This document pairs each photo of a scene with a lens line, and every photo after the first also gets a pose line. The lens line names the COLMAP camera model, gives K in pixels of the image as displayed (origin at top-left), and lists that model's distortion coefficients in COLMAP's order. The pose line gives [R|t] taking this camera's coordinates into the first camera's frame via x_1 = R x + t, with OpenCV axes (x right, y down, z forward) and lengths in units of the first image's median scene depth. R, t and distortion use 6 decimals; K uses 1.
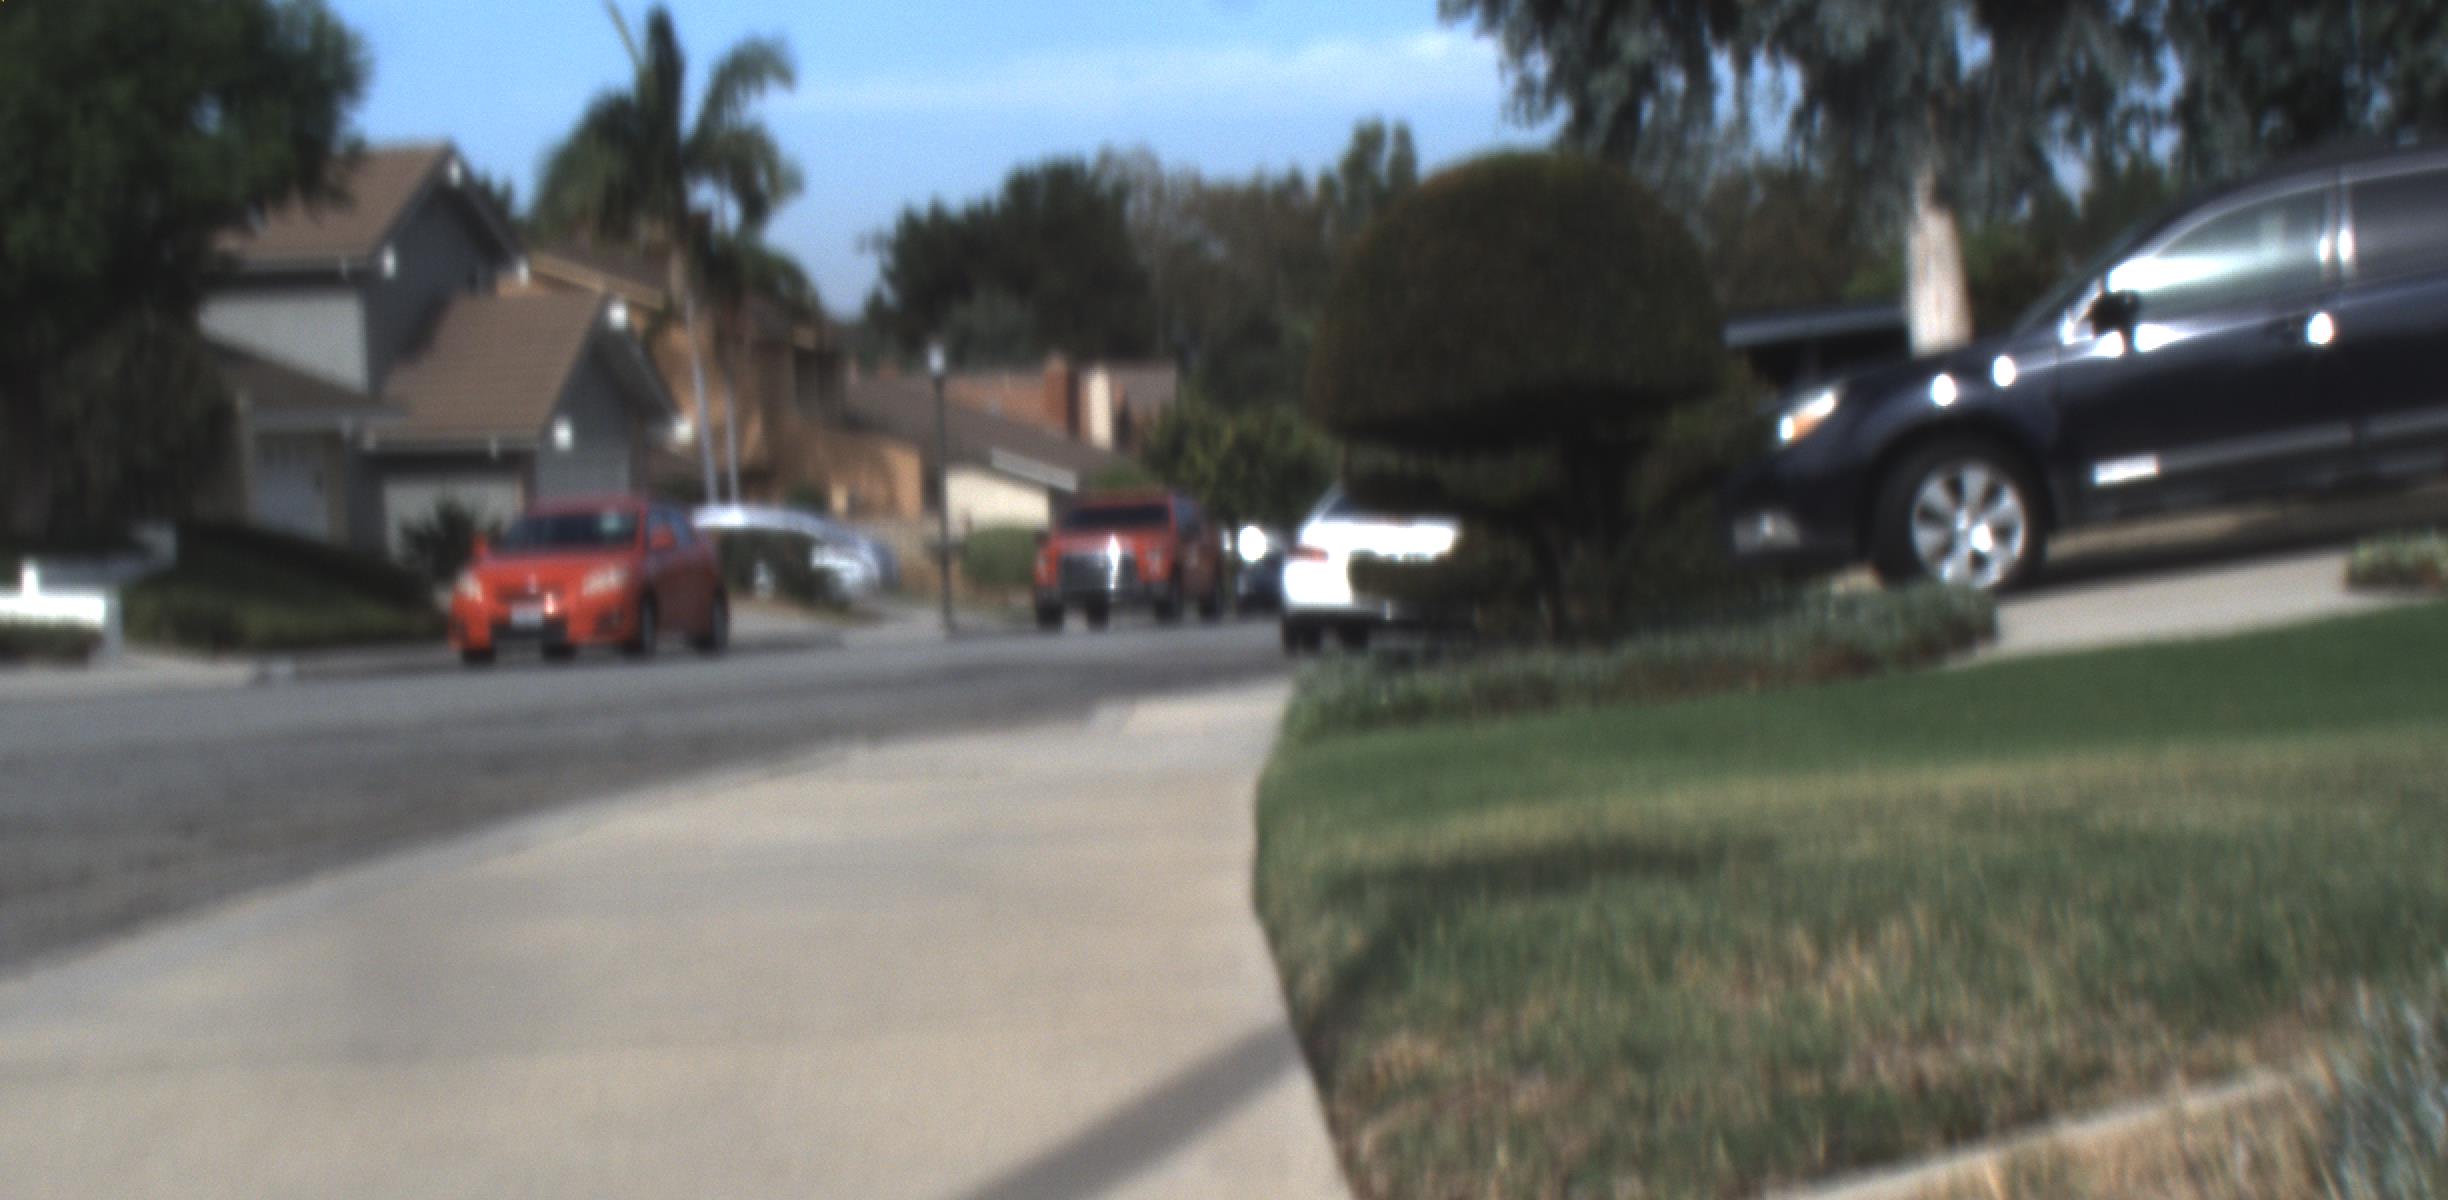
lens RADIAL K [[4852.9, 0, 1292.8], [0, 4852.9, 1026.7], [0, 0, 1]] dist [-0.181602, 0.923558]
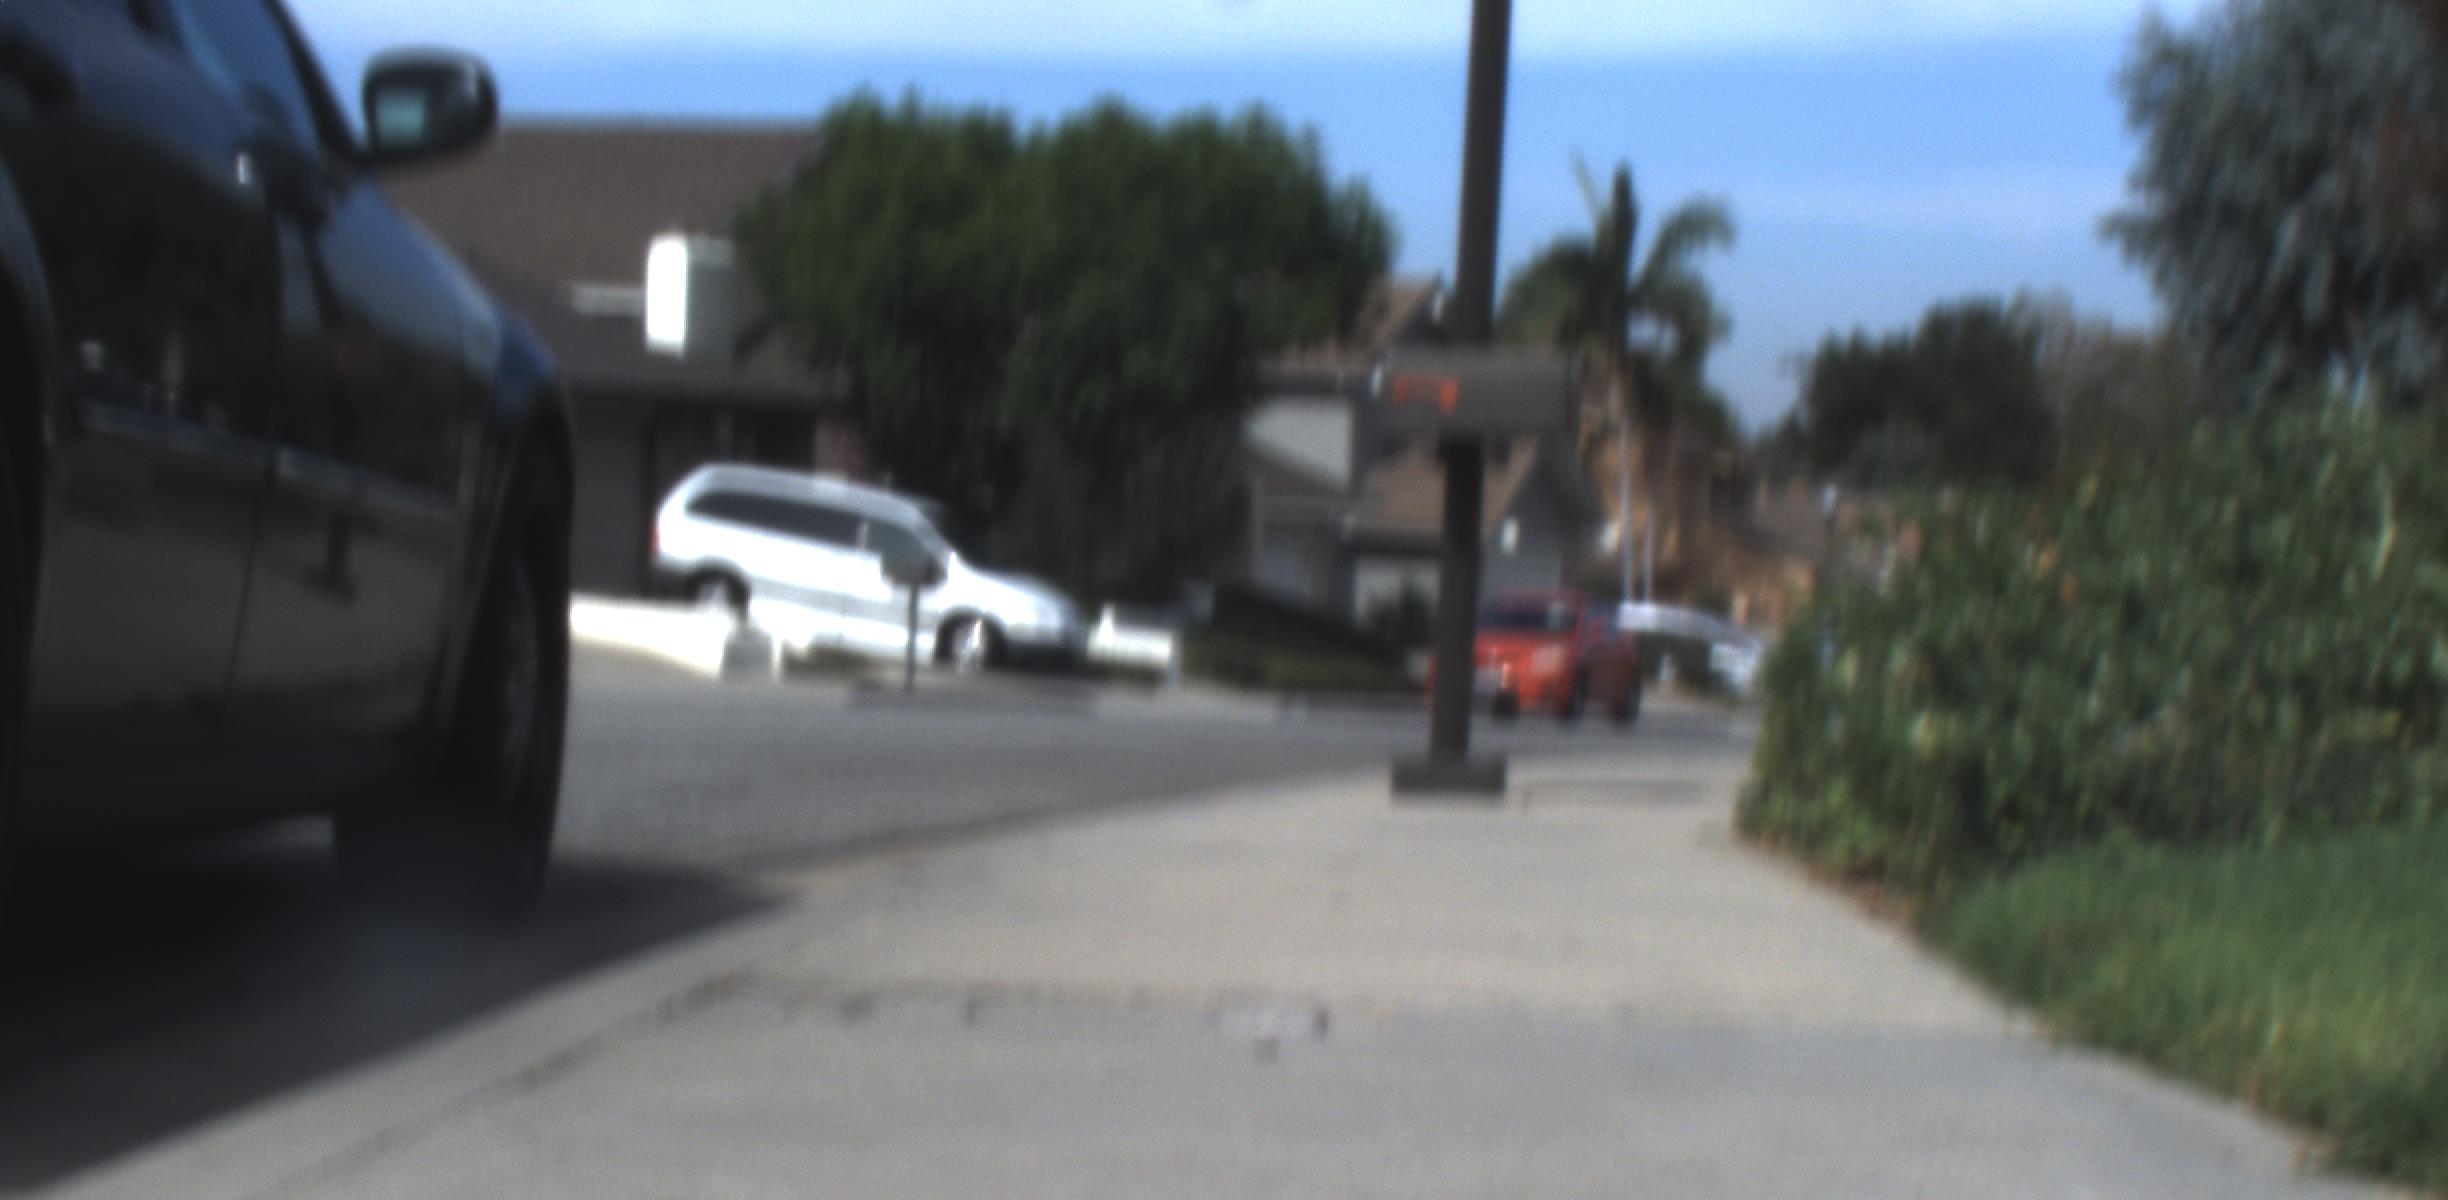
lens RADIAL K [[4852.9, 0, 1292.8], [0, 4852.9, 1026.7], [0, 0, 1]] dist [-0.181602, 0.923558]
pose [[0.980005, 0.090914, -0.176990, 0.016868], [-0.094595, 0.995438, -0.012458, 0.016493], [0.175050, 0.028951, 0.984134, -0.167651]]
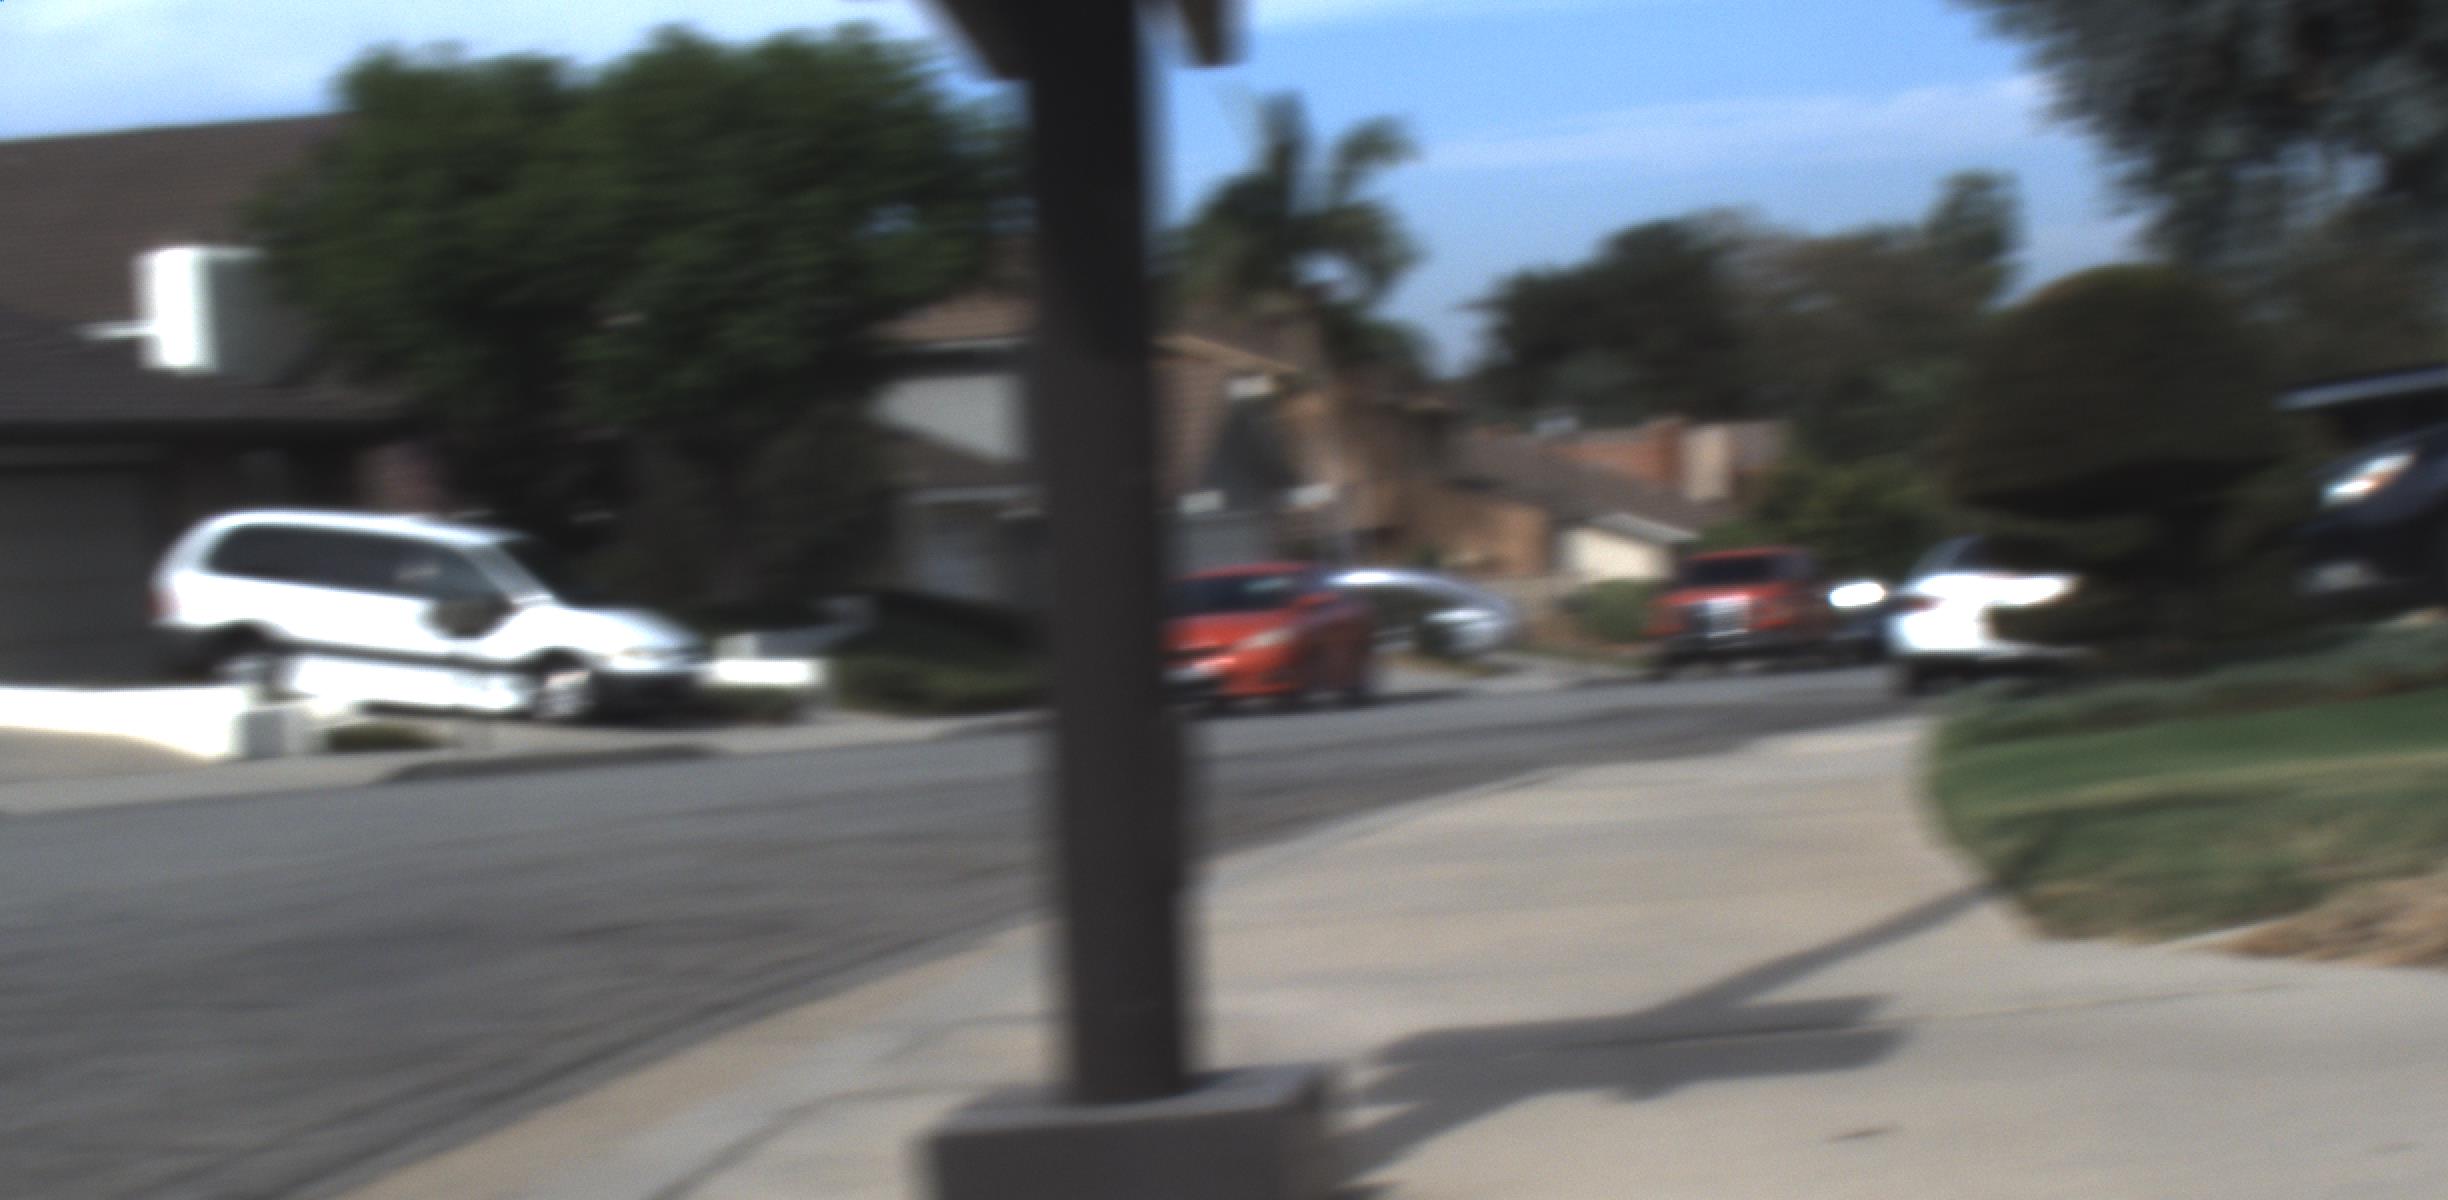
lens RADIAL K [[4852.9, 0, 1292.8], [0, 4852.9, 1026.7], [0, 0, 1]] dist [-0.181602, 0.923558]
pose [[0.992231, -0.010442, -0.123966, -0.001884], [0.009052, 0.999890, -0.011773, 0.004005], [0.124076, 0.010559, 0.992217, -0.042314]]
